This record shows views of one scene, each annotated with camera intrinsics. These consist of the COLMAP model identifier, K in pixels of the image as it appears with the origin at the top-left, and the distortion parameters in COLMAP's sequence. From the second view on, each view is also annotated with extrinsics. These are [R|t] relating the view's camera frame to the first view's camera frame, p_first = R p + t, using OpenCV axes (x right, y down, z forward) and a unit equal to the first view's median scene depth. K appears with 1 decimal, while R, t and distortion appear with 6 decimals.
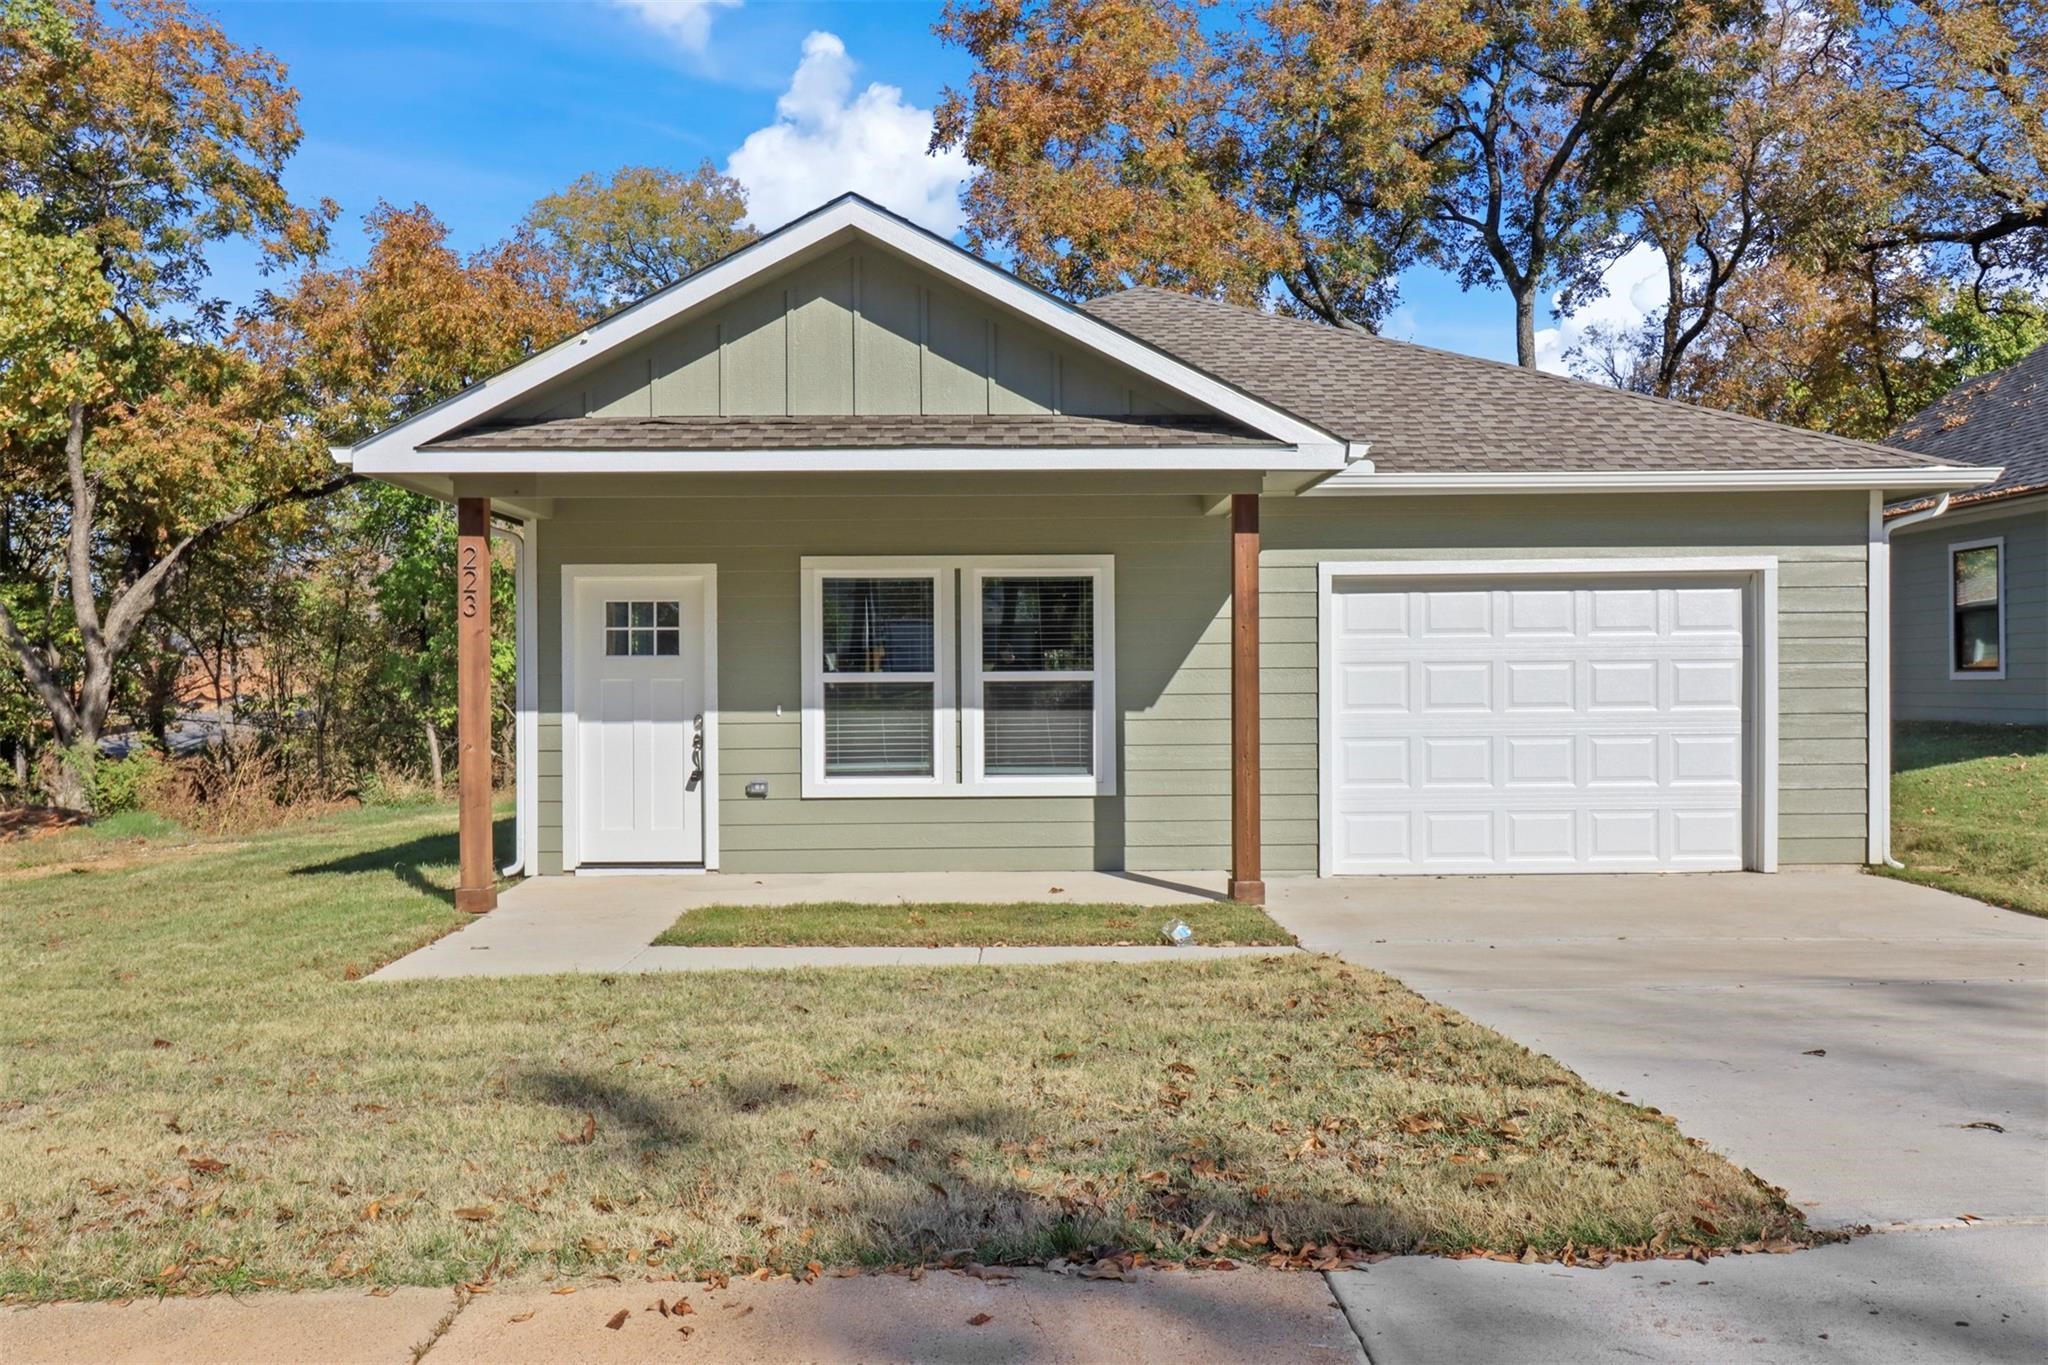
lens RADIAL K [[1617.1, 0, 1025.2], [0, 1617.1, 693.5], [0, 0, 1]] dist [-0.006771, -0.010447]
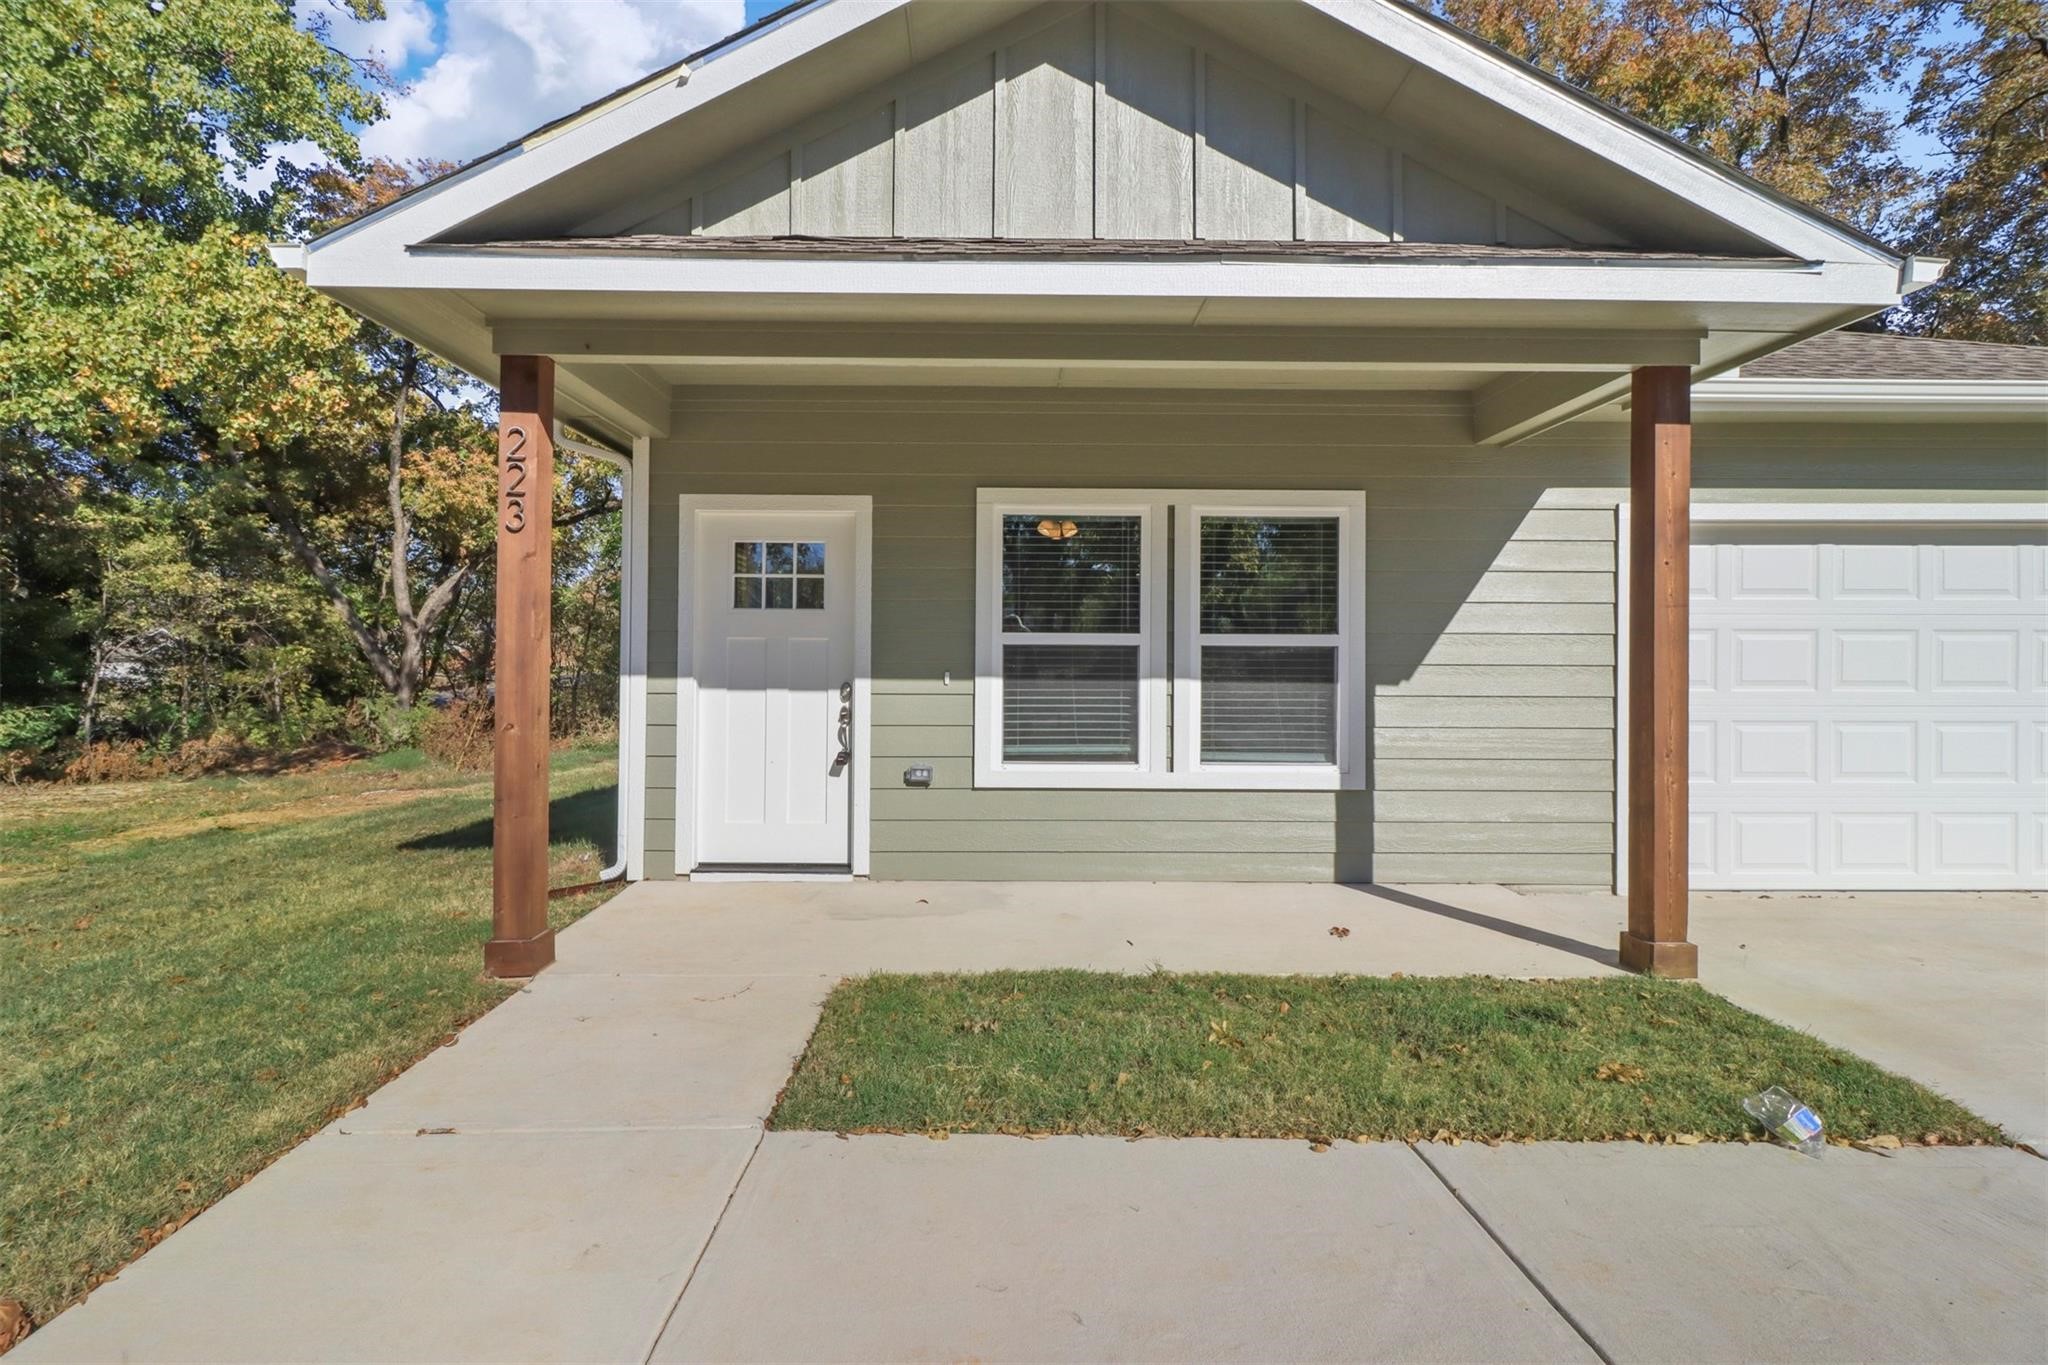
lens RADIAL K [[948.4, 0, 1021.2], [0, 948.4, 660.3], [0, 0, 1]] dist [0.003640, -0.000291]
pose [[0.999914, 0.012928, 0.002005, -0.116158], [-0.012905, 0.999857, -0.010941, 0.006063], [-0.002146, 0.010914, 0.999938, 0.526385]]
